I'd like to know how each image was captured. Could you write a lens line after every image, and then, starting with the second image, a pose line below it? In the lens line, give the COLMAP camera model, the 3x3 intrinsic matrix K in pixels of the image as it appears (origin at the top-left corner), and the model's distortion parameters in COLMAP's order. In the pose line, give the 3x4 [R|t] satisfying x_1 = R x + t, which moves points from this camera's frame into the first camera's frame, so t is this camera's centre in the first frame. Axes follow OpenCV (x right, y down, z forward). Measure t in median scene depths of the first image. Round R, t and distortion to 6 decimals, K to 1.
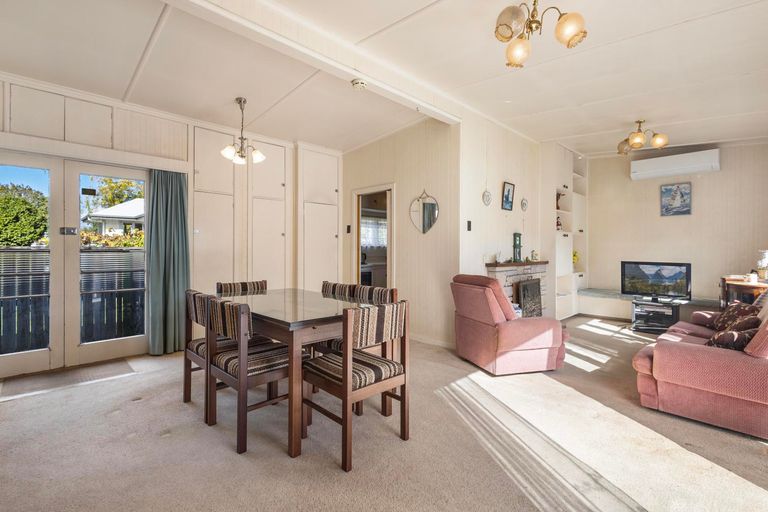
lens RADIAL K [[347.3, 0, 383.6], [0, 347.3, 251.2], [0, 0, 1]] dist [0.000007, -0.000264]
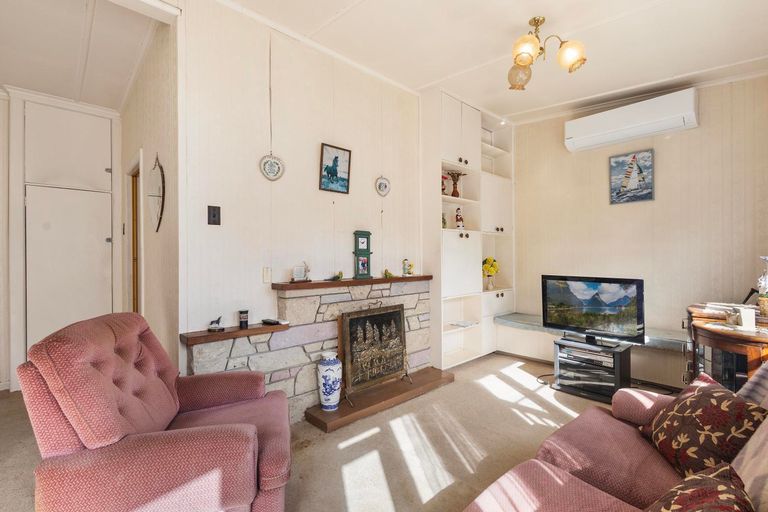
lens RADIAL K [[349.9, 0, 381.8], [0, 349.9, 258.7], [0, 0, 1]] dist [0.001478, -0.000074]
pose [[0.999903, -0.008759, -0.010850, 0.413297], [0.008748, 0.999961, -0.001103, -0.002862], [0.010859, 0.001008, 0.999941, 0.373112]]
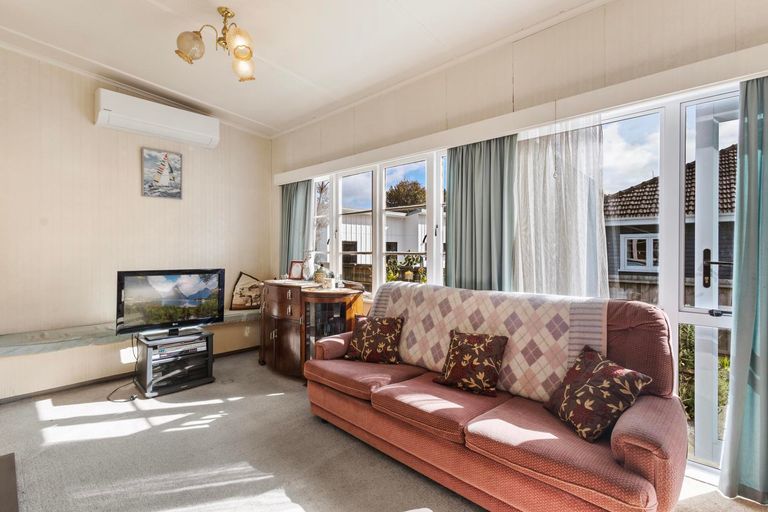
lens RADIAL K [[355.3, 0, 382.1], [0, 355.3, 252.8], [0, 0, 1]] dist [0.001380, -0.000059]
pose [[-0.050837, -0.011983, 0.998635, 0.140674], [0.002982, 0.999922, 0.012150, -0.004449], [-0.998702, 0.003595, -0.050798, 0.652767]]
